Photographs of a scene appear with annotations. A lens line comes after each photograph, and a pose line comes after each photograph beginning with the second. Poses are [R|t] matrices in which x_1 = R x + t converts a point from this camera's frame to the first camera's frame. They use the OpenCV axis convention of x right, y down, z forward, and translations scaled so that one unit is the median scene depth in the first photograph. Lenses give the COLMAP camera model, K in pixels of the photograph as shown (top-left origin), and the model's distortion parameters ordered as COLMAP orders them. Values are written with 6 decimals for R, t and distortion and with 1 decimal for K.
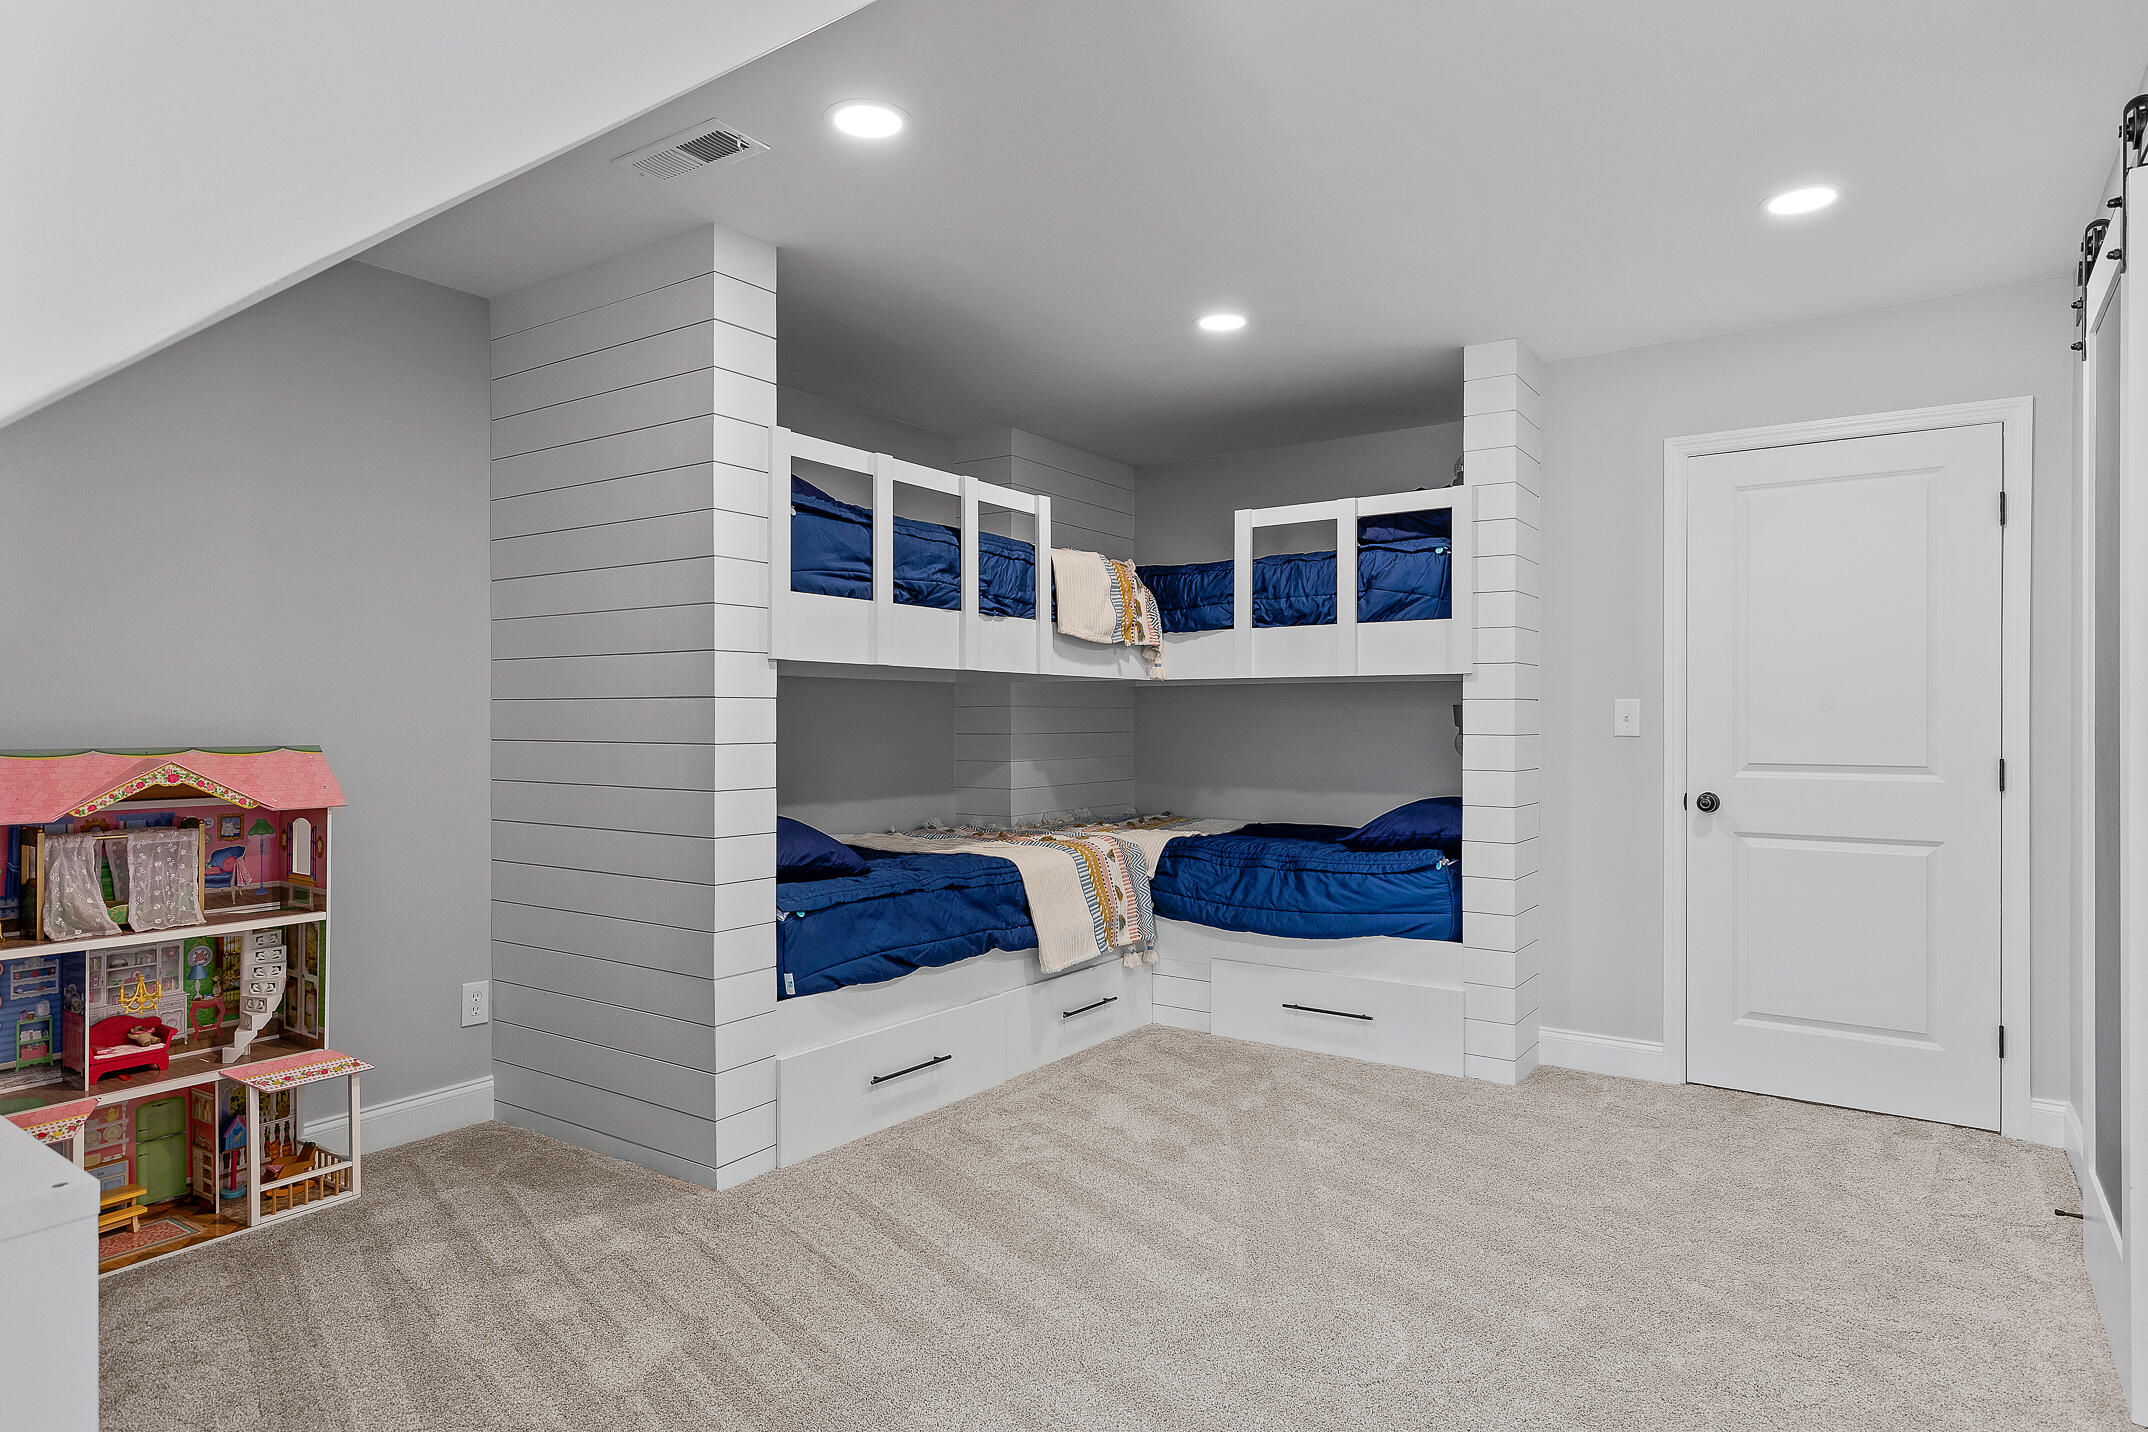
lens RADIAL K [[1226.6, 0, 1073.5], [0, 1226.6, 721.0], [0, 0, 1]] dist [0.000858, 0.000534]
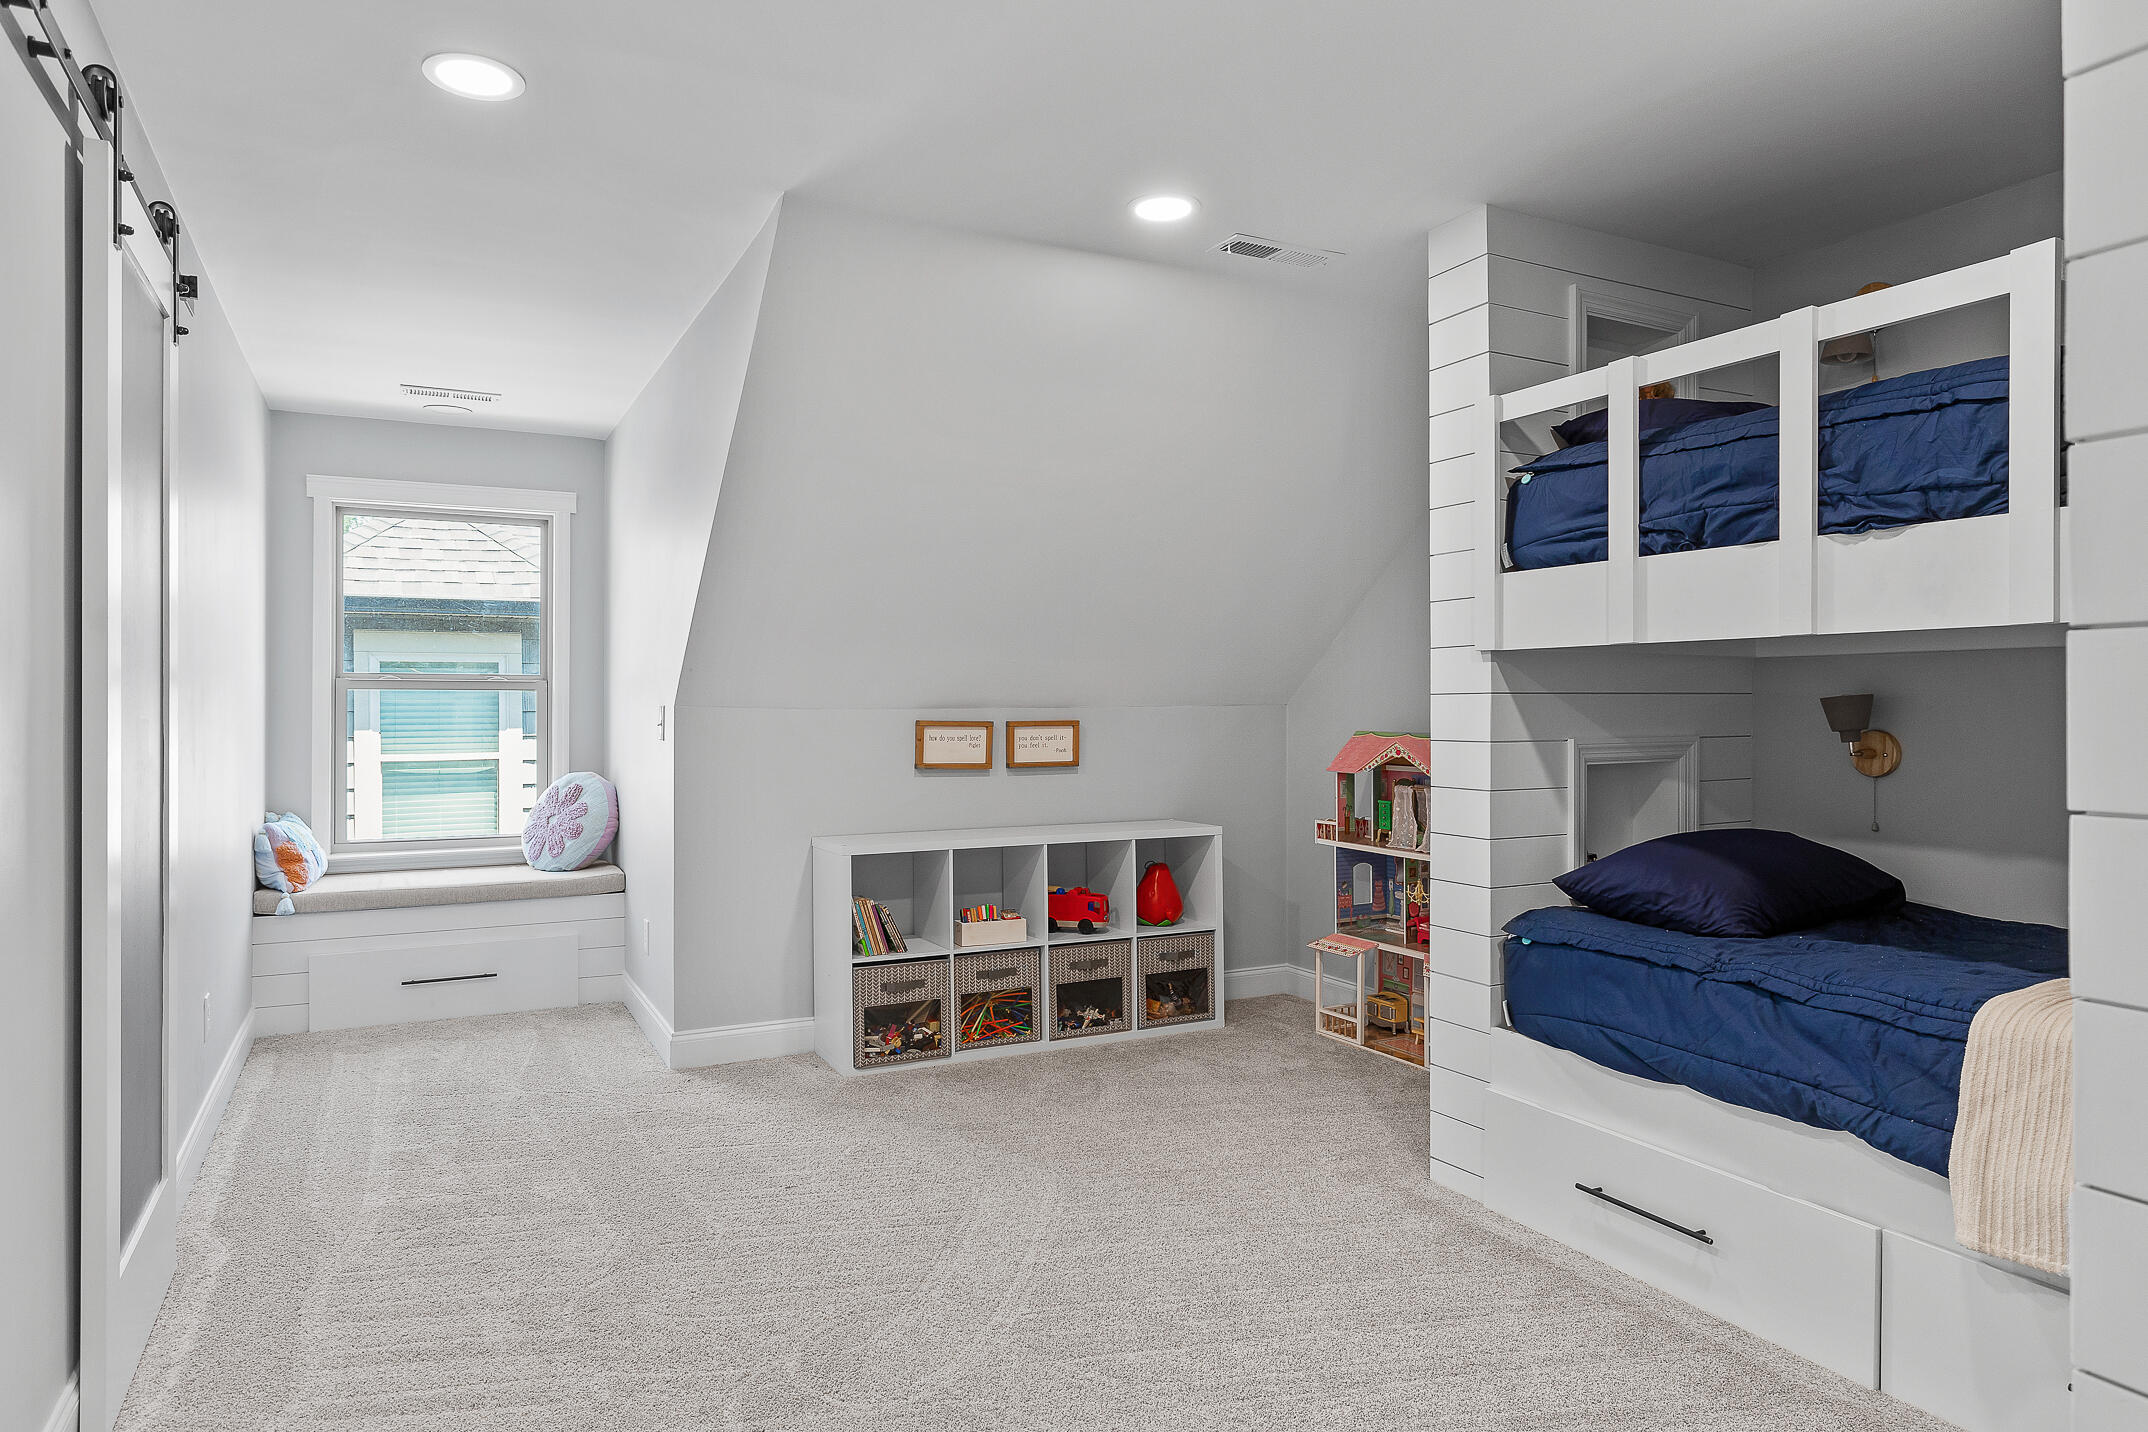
lens RADIAL K [[1330.2, 0, 1075.0], [0, 1330.2, 709.1], [0, 0, 1]] dist [0.004439, -0.000066]
pose [[-0.477202, 0.000632, -0.878794, 0.716702], [-0.001701, 0.999997, 0.001643, -0.007298], [0.878792, 0.002279, -0.477199, 1.107703]]
